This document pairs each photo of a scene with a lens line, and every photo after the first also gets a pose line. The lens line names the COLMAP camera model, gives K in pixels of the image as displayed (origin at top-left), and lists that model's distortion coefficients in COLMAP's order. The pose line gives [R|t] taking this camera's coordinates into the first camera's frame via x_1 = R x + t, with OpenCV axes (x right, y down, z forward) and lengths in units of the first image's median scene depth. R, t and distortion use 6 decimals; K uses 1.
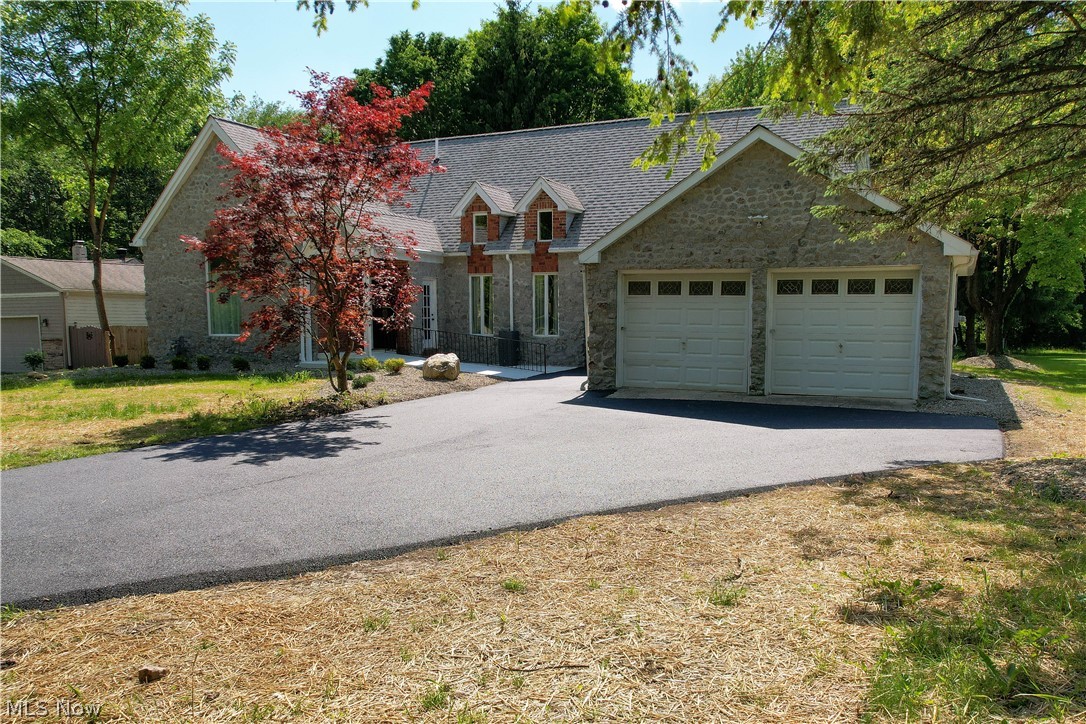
lens RADIAL K [[855.9, 0, 547.5], [0, 855.9, 402.9], [0, 0, 1]] dist [-0.065362, -0.000903]
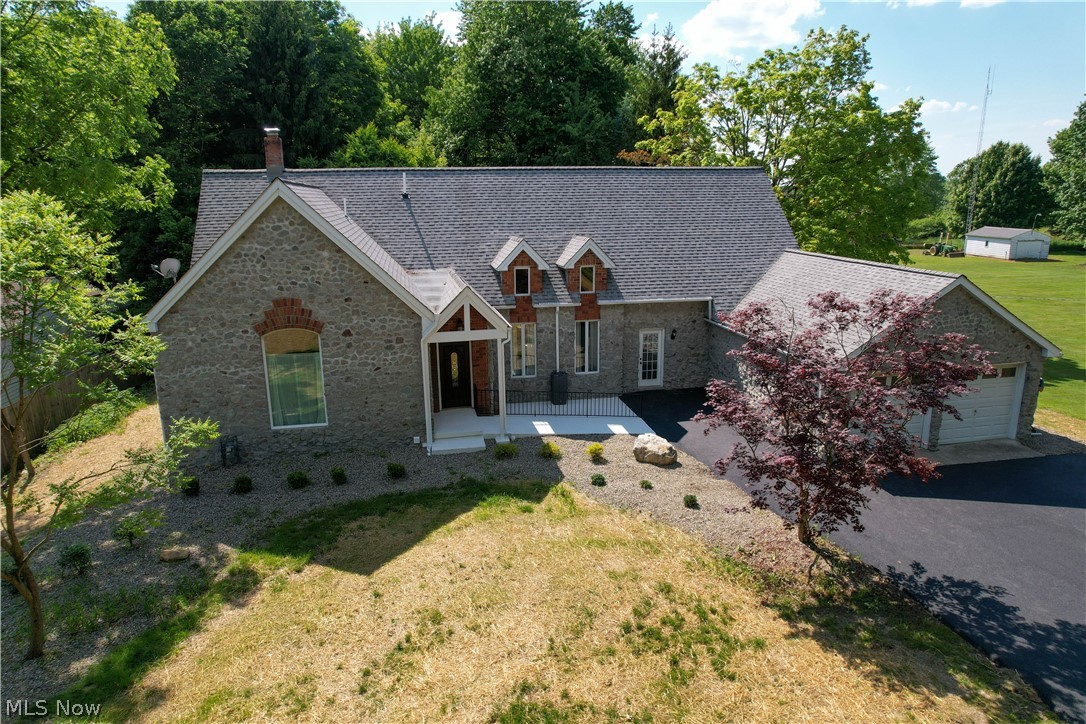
lens RADIAL K [[698.7, 0, 538.8], [0, 698.7, 354.5], [0, 0, 1]] dist [-0.080678, 0.066496]
pose [[0.800337, -0.143742, 0.582065, -0.602765], [0.074867, 0.987196, 0.140848, -0.242267], [-0.594858, -0.069149, 0.800851, 0.285592]]
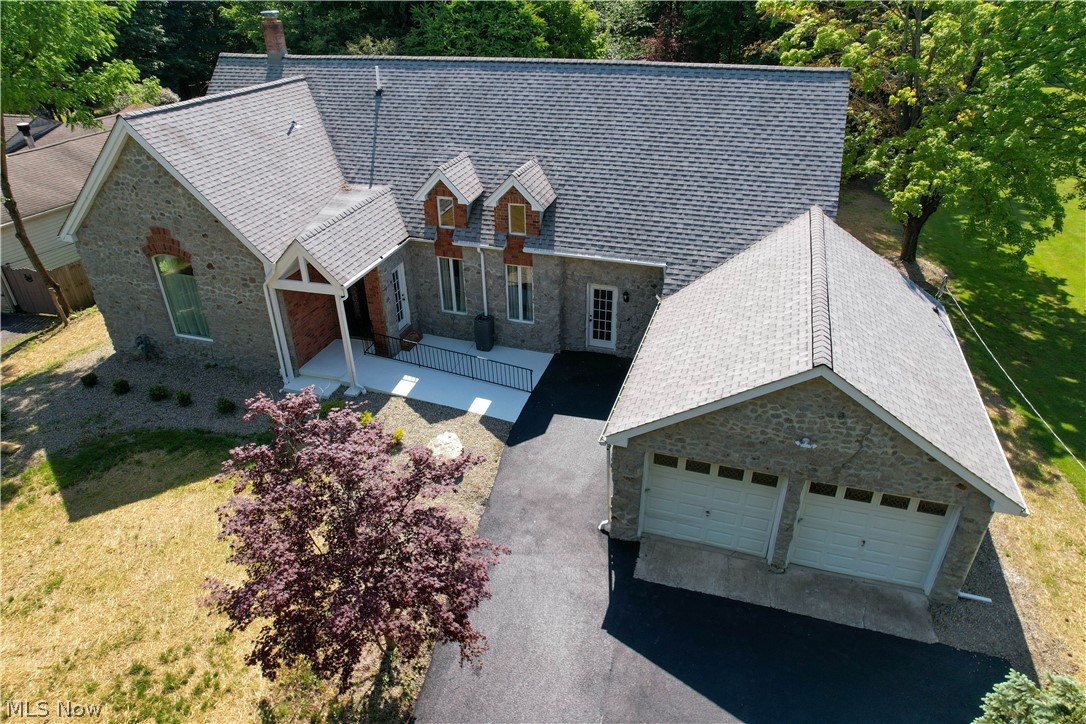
lens RADIAL K [[698.7, 0, 538.8], [0, 698.7, 354.5], [0, 0, 1]] dist [-0.080678, 0.066496]
pose [[0.990431, -0.078074, 0.113801, -0.078792], [0.027063, 0.918462, 0.394583, -0.373752], [-0.135328, -0.387728, 0.911786, 0.219662]]
